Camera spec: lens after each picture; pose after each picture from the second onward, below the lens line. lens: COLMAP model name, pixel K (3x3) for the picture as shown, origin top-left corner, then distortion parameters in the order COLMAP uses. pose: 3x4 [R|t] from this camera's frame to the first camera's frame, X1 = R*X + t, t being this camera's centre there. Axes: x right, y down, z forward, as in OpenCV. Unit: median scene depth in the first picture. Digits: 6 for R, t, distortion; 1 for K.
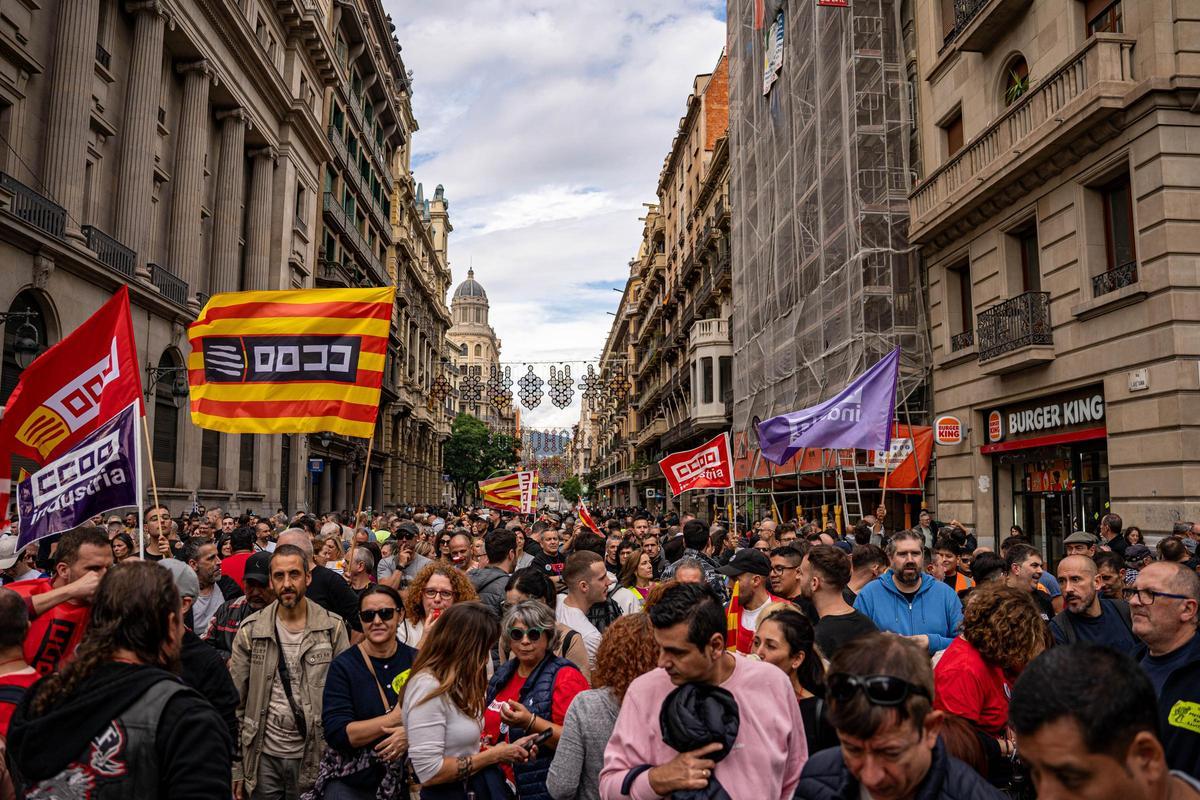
lens RADIAL K [[1002.1, 0, 607.6], [0, 1002.1, 373.7], [0, 0, 1]] dist [-0.099336, -0.013270]
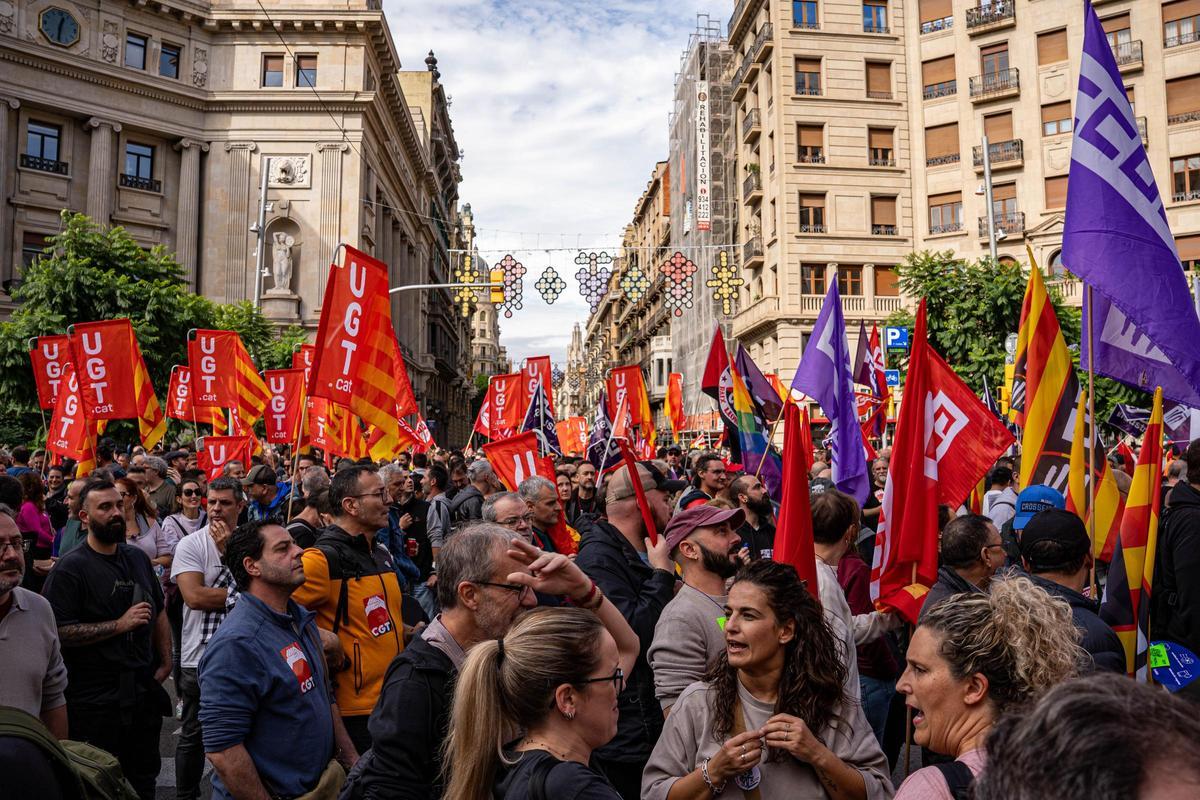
lens RADIAL K [[964.2, 0, 591.1], [0, 964.2, 407.1], [0, 0, 1]] dist [-0.132634, 0.103329]
pose [[0.999983, -0.005310, 0.002309, -0.022378], [0.005079, 0.995880, 0.090537, -0.083170], [-0.002780, -0.090524, 0.995890, -0.638261]]
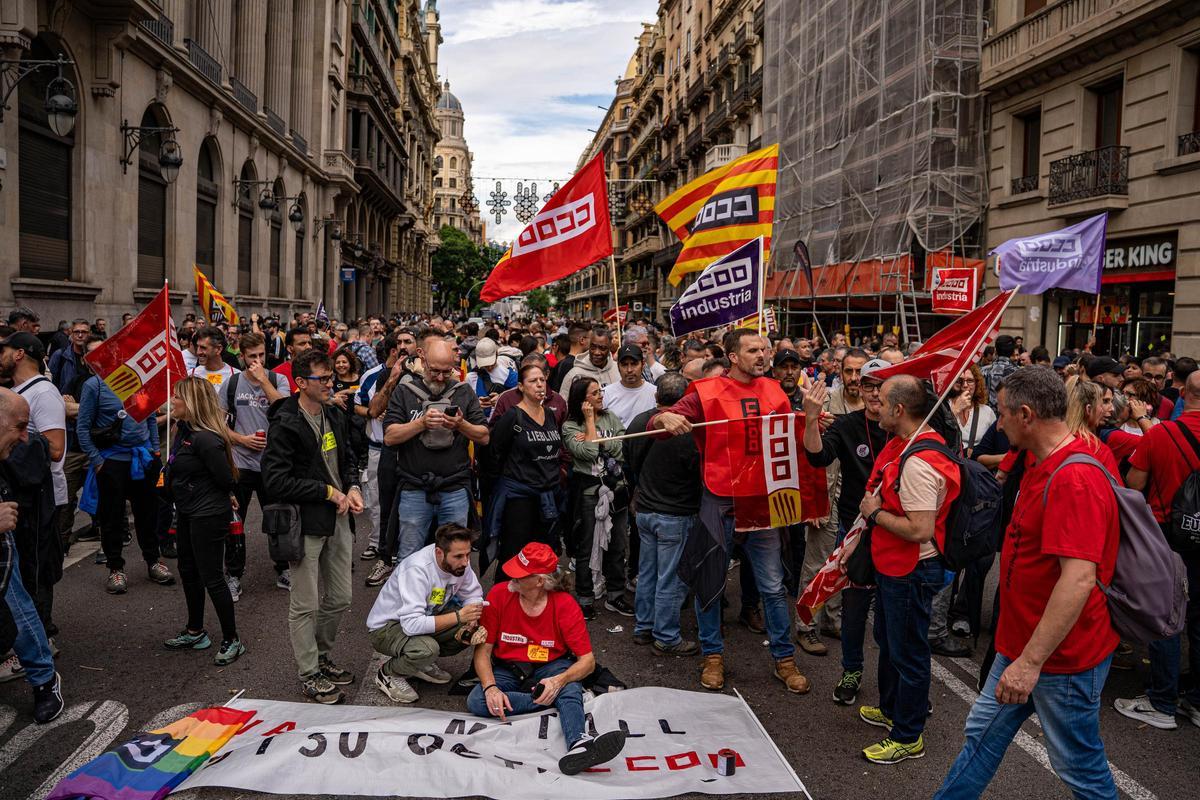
lens RADIAL K [[964.2, 0, 606.3], [0, 964.2, 398.3], [0, 0, 1]] dist [-0.132634, 0.103329]
pose [[0.998597, 0.022204, 0.048072, -0.068625], [-0.031953, 0.976599, 0.212683, -0.003463], [-0.042225, -0.213921, 0.975938, -0.024836]]
